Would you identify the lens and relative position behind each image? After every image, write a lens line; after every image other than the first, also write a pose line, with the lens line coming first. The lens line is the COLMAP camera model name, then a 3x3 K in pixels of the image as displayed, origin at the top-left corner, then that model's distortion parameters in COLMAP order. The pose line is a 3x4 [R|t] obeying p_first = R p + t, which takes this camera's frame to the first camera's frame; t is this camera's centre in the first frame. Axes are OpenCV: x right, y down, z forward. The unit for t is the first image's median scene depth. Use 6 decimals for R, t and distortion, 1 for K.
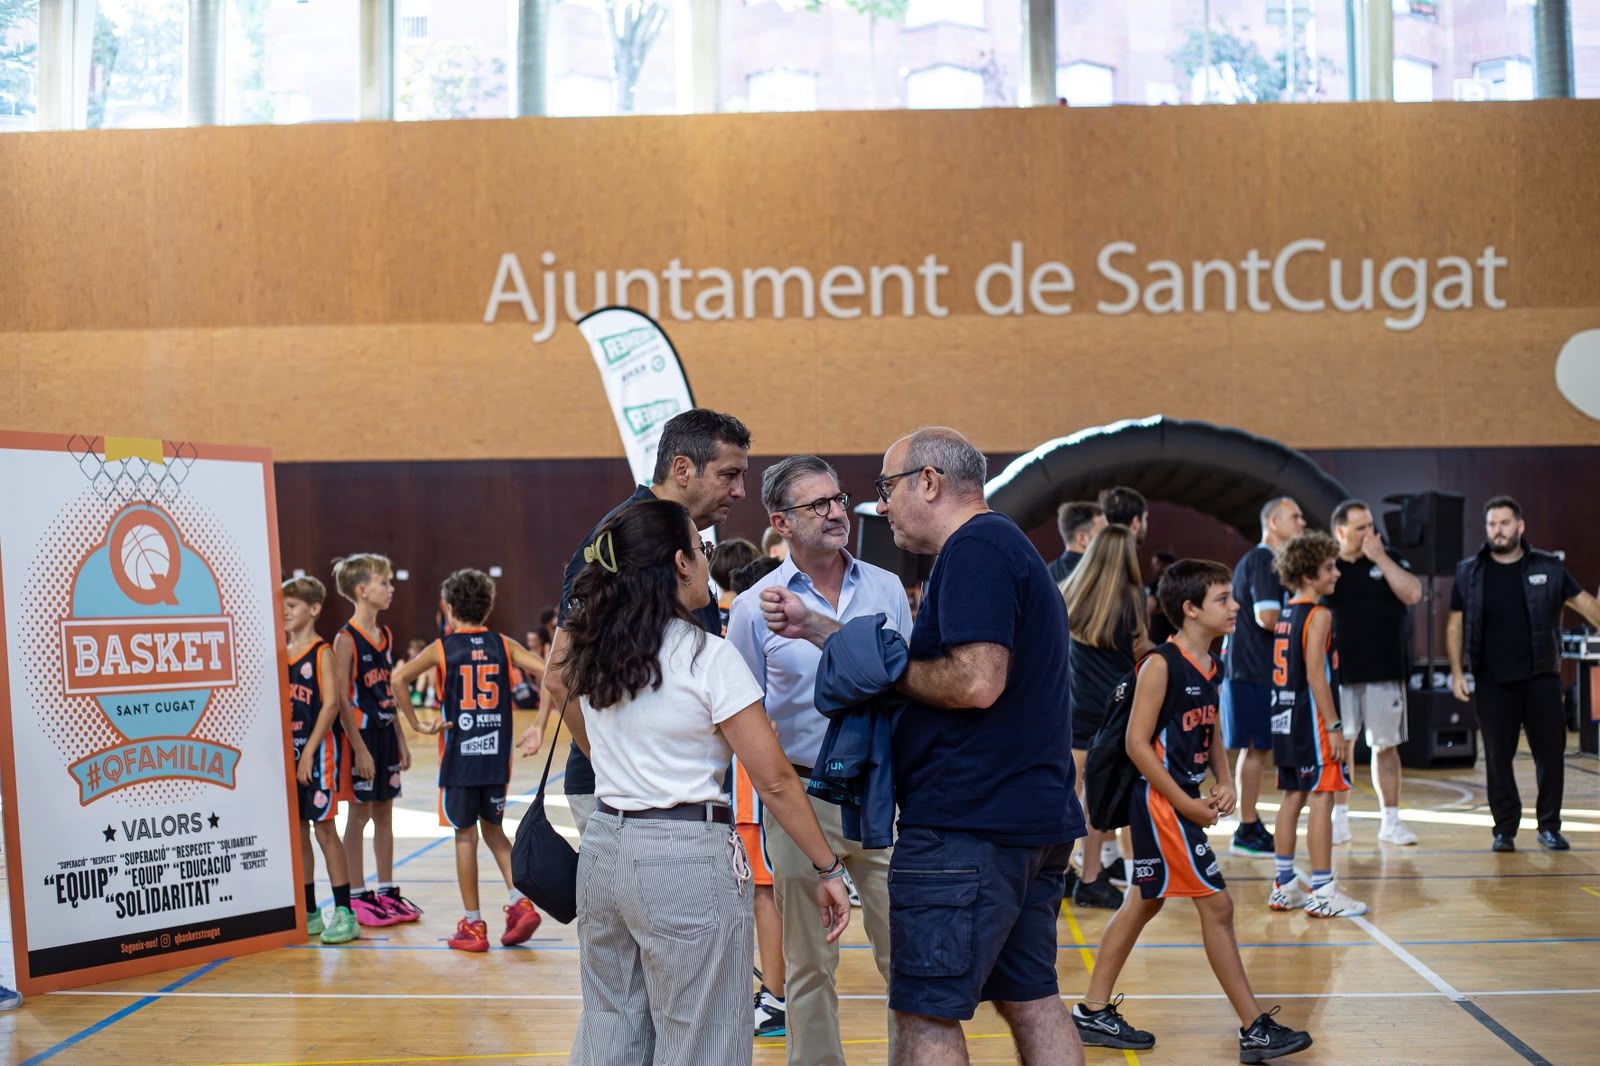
lens RADIAL K [[2321.5, 0, 799.7], [0, 2321.5, 546.5], [0, 0, 1]] dist [-0.103370, 0.000000]
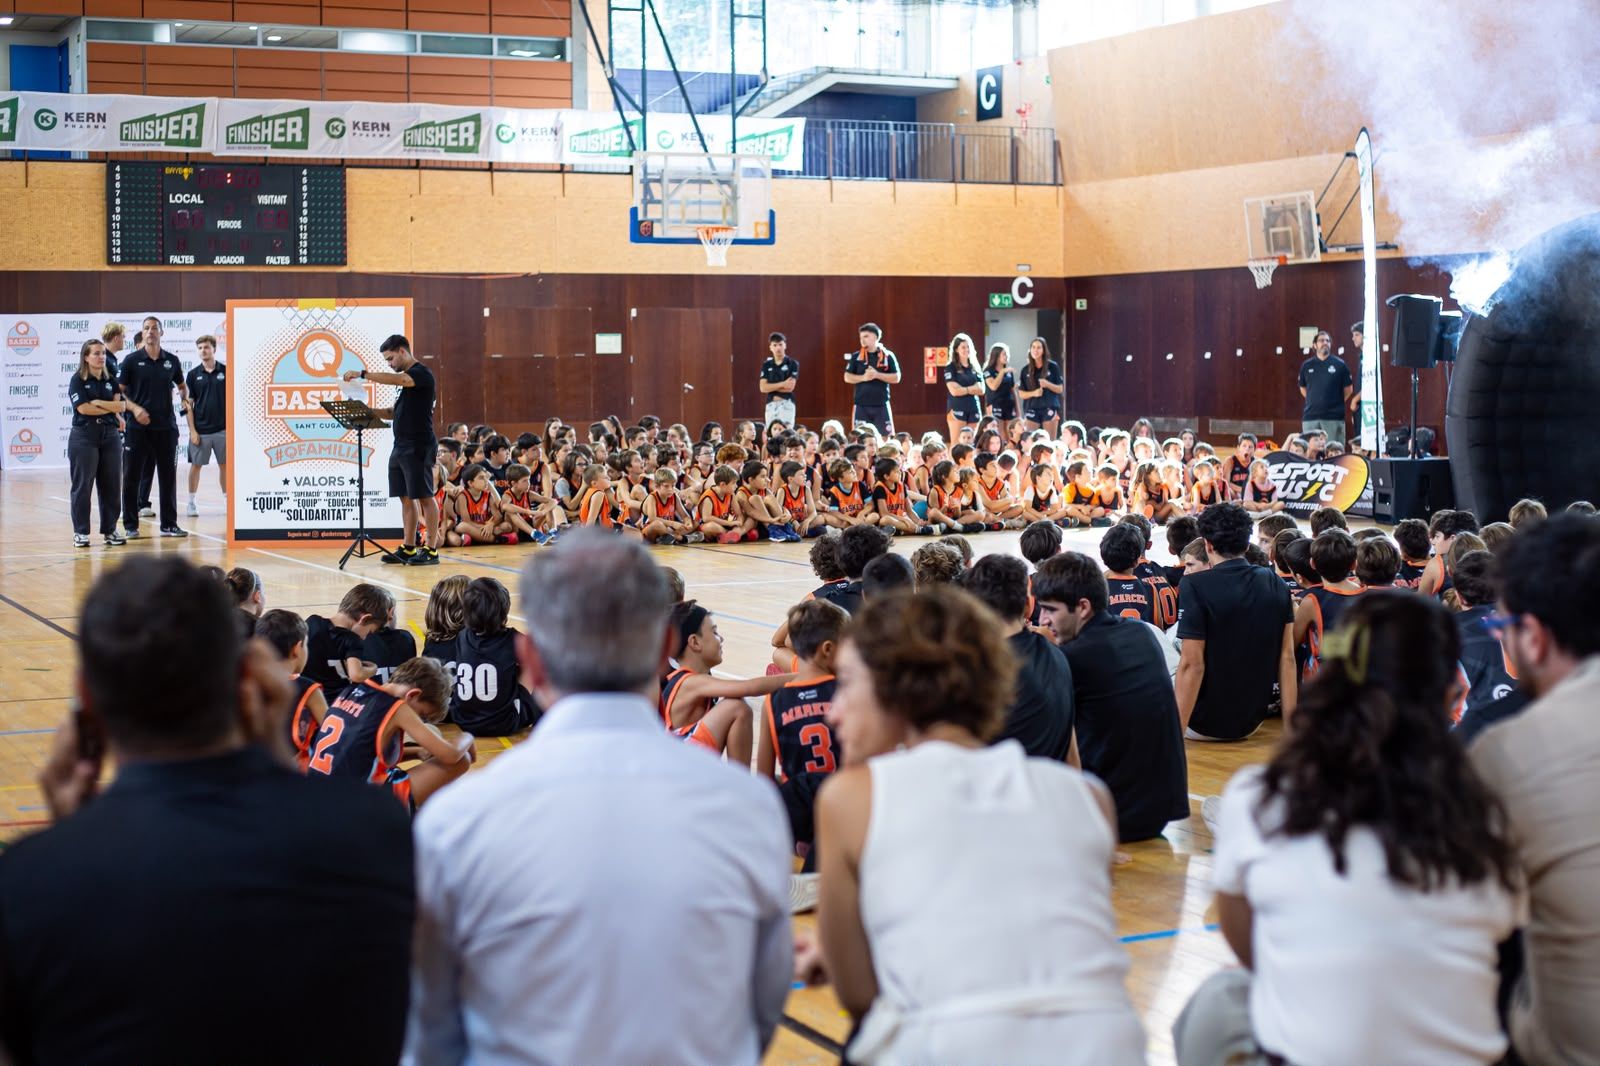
lens RADIAL K [[2501.4, 0, 769.9], [0, 2501.4, 527.6], [0, 0, 1]] dist [-0.096789, 0.000000]
pose [[0.482923, 0.064883, -0.873256, 0.634597], [0.015793, 0.996444, 0.082769, -0.006764], [0.875520, -0.053763, 0.480181, 0.080865]]
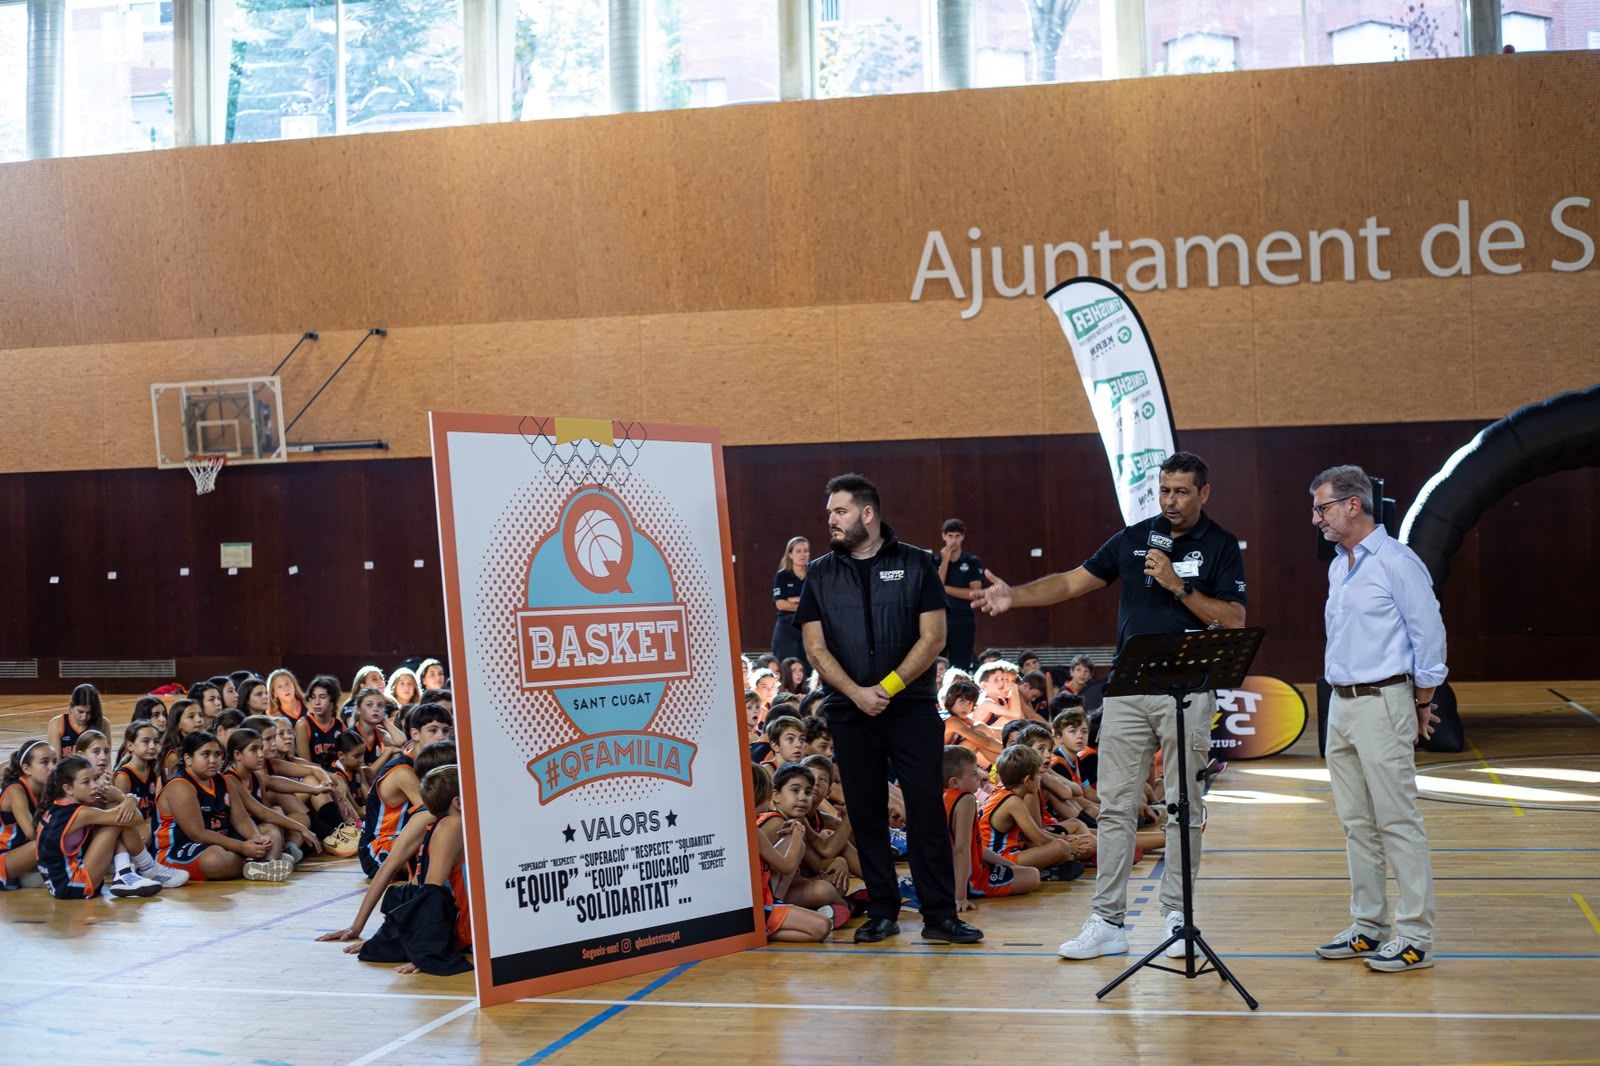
lens RADIAL K [[2321.5, 0, 796.9], [0, 2321.5, 510.2], [0, 0, 1]] dist [-0.103370, 0.000000]
pose [[0.983935, -0.017571, -0.177659, -0.010389], [0.016266, 0.999829, -0.008802, 0.000172], [0.177783, 0.005771, 0.984053, 0.021188]]
